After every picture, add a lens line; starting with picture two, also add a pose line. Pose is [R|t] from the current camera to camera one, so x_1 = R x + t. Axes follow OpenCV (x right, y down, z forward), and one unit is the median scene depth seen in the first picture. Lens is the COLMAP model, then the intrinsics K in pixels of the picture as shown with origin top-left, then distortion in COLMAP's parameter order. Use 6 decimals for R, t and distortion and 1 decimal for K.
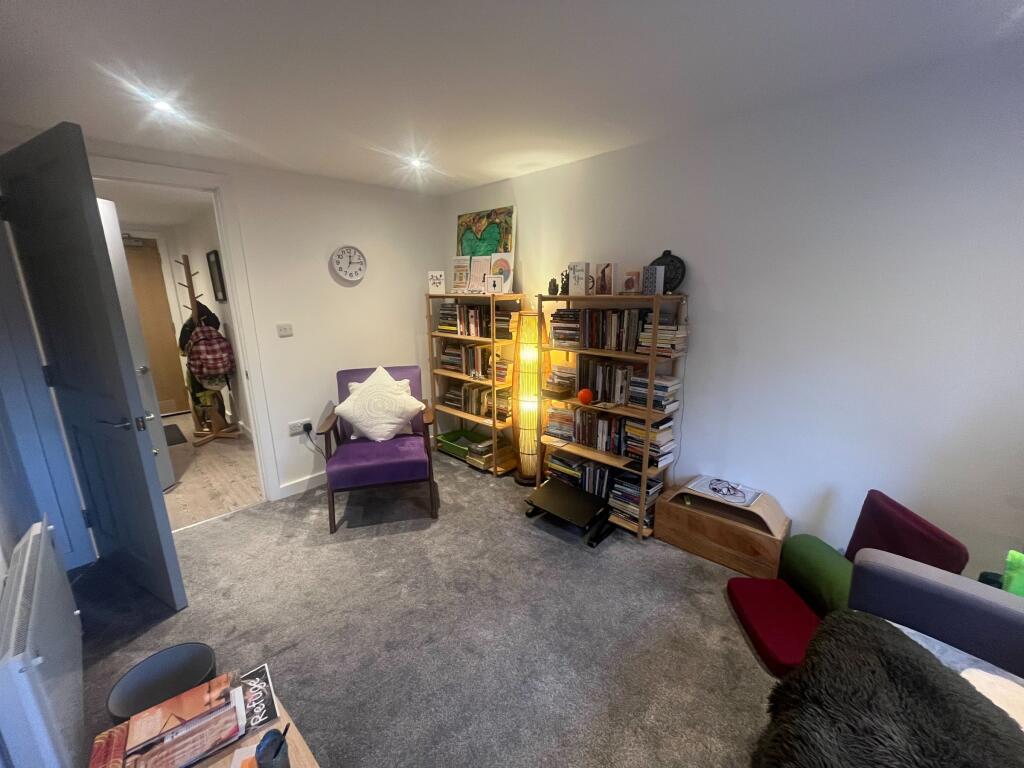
lens RADIAL K [[409.5, 0, 515.8], [0, 409.5, 381.1], [0, 0, 1]] dist [-0.006111, 0.000259]
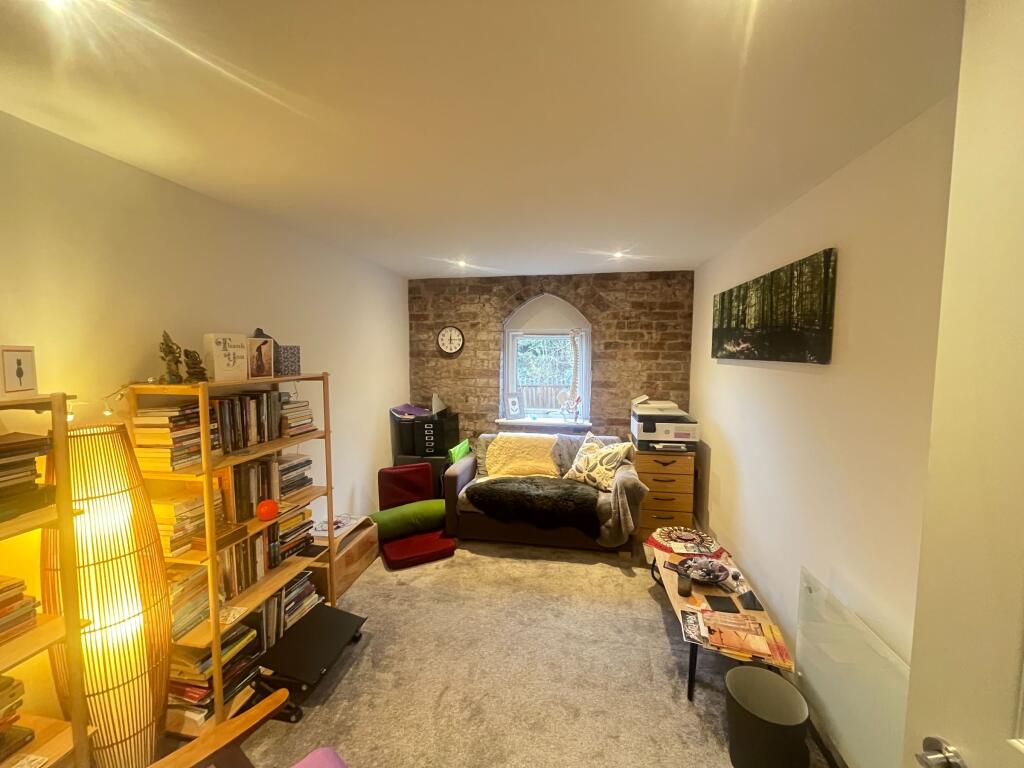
lens RADIAL K [[409.5, 0, 515.8], [0, 409.5, 381.1], [0, 0, 1]] dist [-0.006111, 0.000259]
pose [[-0.561095, -0.045720, 0.826488, -0.726620], [0.189097, 0.964990, 0.181759, -0.252942], [-0.805863, 0.258271, -0.532806, 1.017494]]
